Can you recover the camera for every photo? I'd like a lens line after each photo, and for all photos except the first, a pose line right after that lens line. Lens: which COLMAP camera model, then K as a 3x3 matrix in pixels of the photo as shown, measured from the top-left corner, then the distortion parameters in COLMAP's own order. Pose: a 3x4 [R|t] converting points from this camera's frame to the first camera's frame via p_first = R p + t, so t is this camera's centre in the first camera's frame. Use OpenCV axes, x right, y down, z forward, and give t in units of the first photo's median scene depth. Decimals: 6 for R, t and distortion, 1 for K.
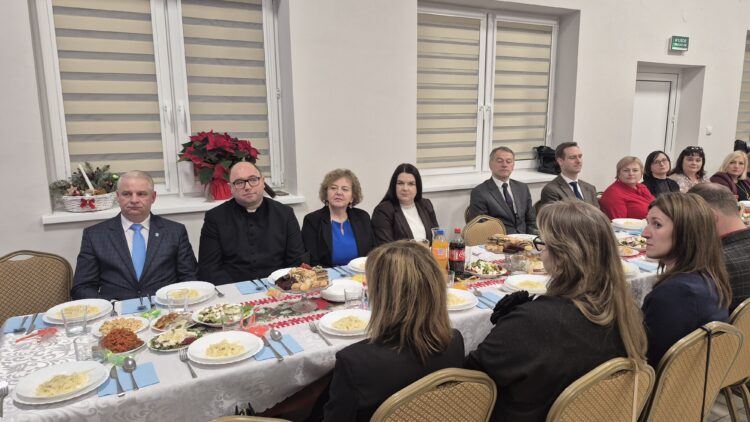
lens RADIAL K [[517.7, 0, 375.9], [0, 517.7, 212.6], [0, 0, 1]] dist [0.108638, -0.160340]
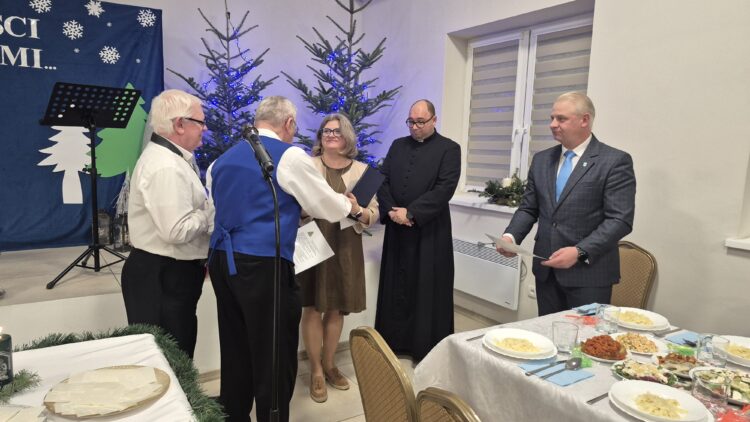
lens RADIAL K [[520.3, 0, 377.9], [0, 520.3, 208.3], [0, 0, 1]] dist [0.065385, -0.072380]
pose [[0.090538, 0.128581, -0.987558, 0.241245], [-0.212254, 0.971338, 0.107010, -0.013549], [0.973011, 0.199924, 0.115235, 0.253736]]
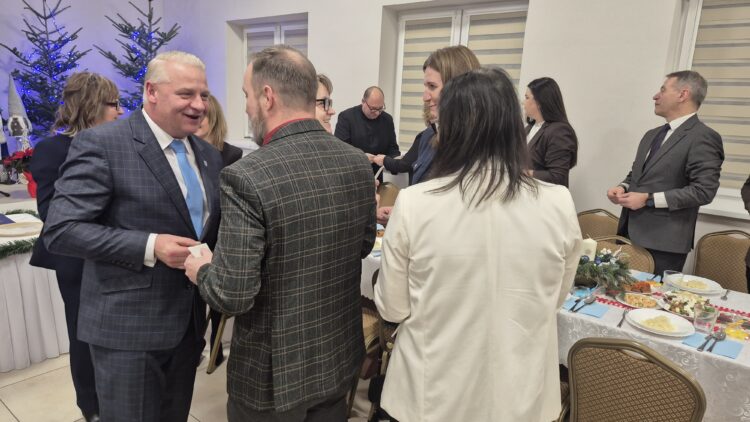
lens RADIAL K [[524.9, 0, 375.9], [0, 524.9, 220.8], [0, 0, 1]] dist [-0.004176, -0.005127]
pose [[0.371669, 0.230140, -0.899387, 0.980700], [-0.215074, 0.963775, 0.157737, -0.080296], [0.903109, 0.134808, 0.407703, 0.321256]]
